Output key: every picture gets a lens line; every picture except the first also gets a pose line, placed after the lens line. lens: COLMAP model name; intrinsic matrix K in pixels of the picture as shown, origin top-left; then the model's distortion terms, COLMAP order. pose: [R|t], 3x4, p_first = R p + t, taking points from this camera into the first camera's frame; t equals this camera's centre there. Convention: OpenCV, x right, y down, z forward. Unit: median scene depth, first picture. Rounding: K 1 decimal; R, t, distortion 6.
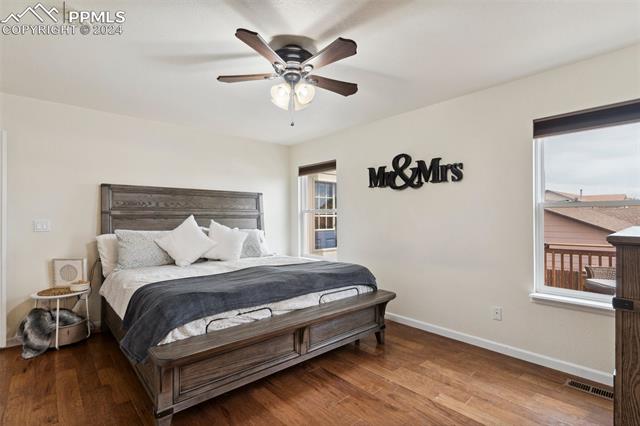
lens RADIAL K [[311.6, 0, 320.0], [0, 311.6, 213.7], [0, 0, 1]] dist [0.014657, 0.000214]
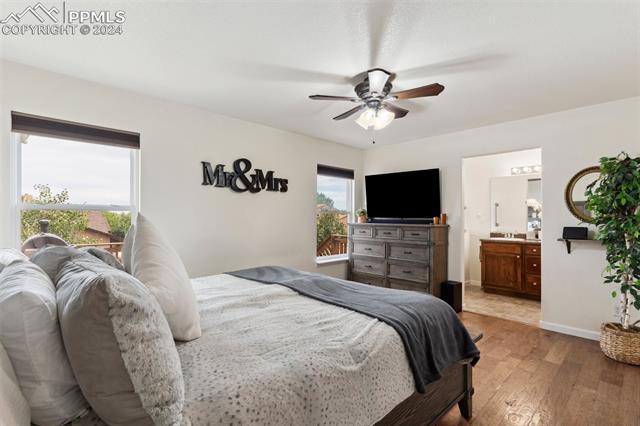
lens RADIAL K [[311.6, 0, 320.1], [0, 311.6, 216.1], [0, 0, 1]] dist [0.014657, 0.000214]
pose [[-0.063427, 0.019512, 0.997796, -0.824519], [0.004595, 0.999804, -0.019259, 0.023935], [-0.997976, 0.003364, -0.063504, 0.836537]]
